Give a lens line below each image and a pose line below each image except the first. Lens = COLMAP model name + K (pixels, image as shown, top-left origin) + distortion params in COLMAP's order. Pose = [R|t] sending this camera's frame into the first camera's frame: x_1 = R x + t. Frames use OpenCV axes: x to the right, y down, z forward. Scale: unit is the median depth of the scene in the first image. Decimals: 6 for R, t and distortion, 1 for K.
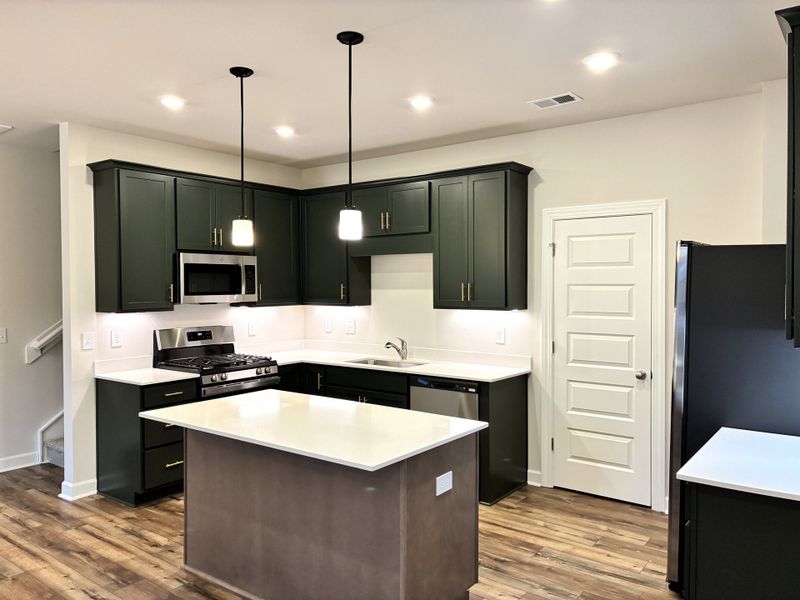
lens RADIAL K [[608.9, 0, 400.0], [0, 608.9, 300.0], [0, 0, 1]] dist [0.055406, -0.071199]
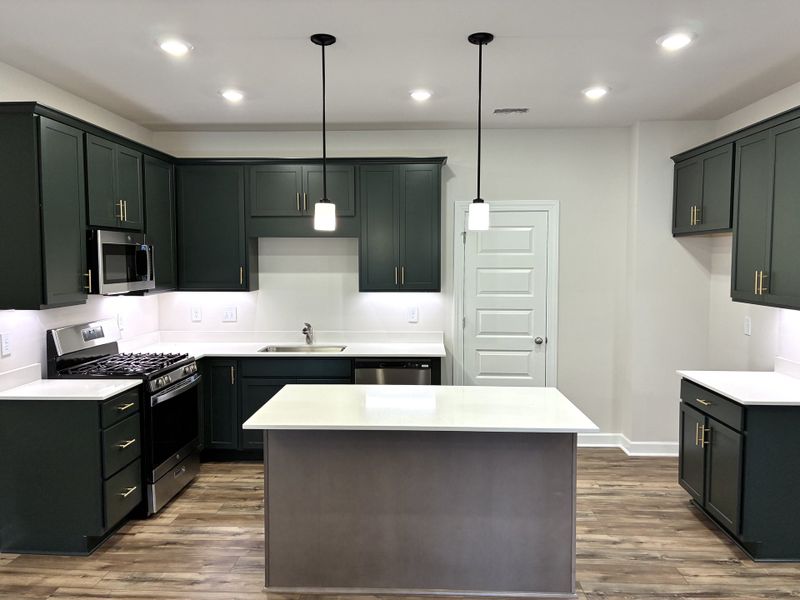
lens RADIAL K [[608.9, 0, 400.0], [0, 608.9, 300.0], [0, 0, 1]] dist [0.055406, -0.071199]
pose [[0.822281, -0.035026, 0.568002, -0.524866], [0.013987, 0.999046, 0.041358, -0.015203], [-0.568909, -0.026063, 0.821987, 0.131934]]
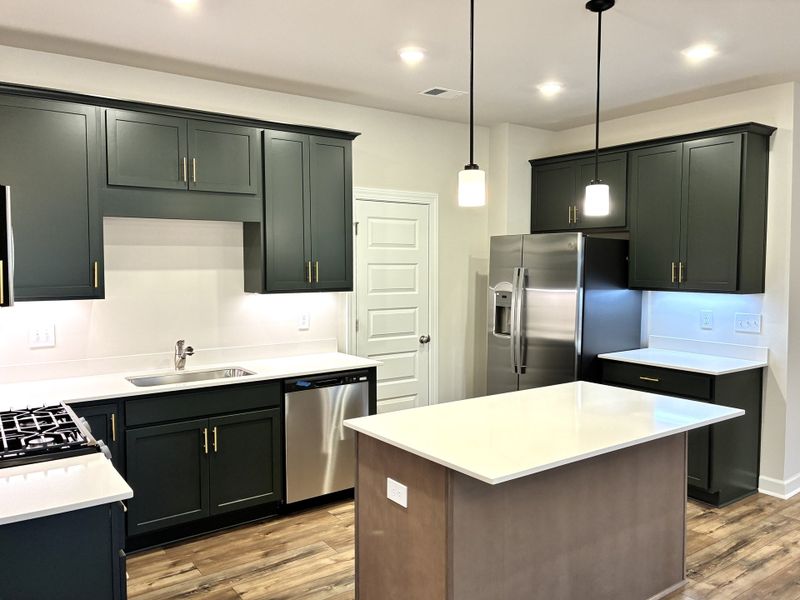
lens RADIAL K [[615.9, 0, 397.3], [0, 615.9, 299.6], [0, 0, 1]] dist [0.046494, -0.052114]
pose [[0.301592, -0.053509, 0.951934, -0.729525], [0.025364, 0.998521, 0.048092, -0.013492], [-0.953100, 0.009641, 0.302503, 0.660149]]
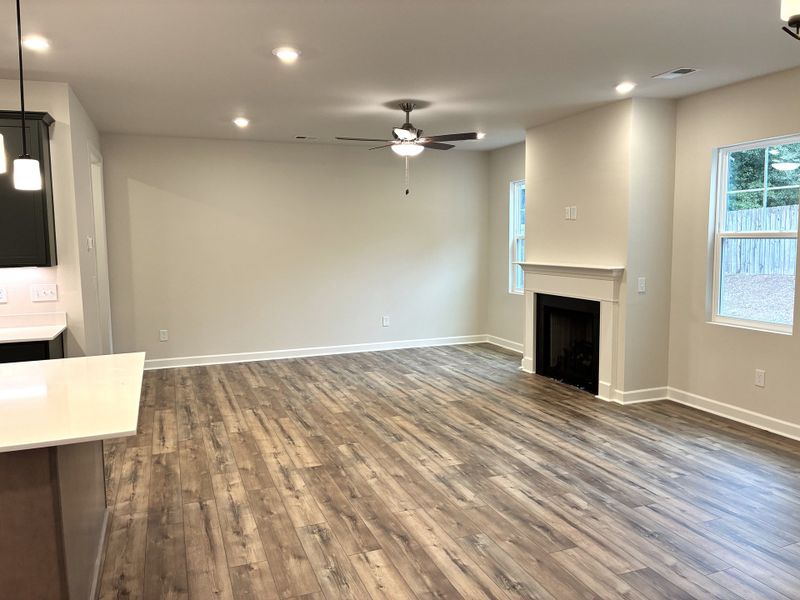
lens RADIAL K [[608.9, 0, 400.0], [0, 608.9, 300.0], [0, 0, 1]] dist [0.055406, -0.071199]
pose [[-0.846711, -0.040484, 0.530510, -0.730335], [0.031405, 0.991560, 0.125790, -0.019437], [-0.531125, 0.123168, -0.838294, 1.003488]]
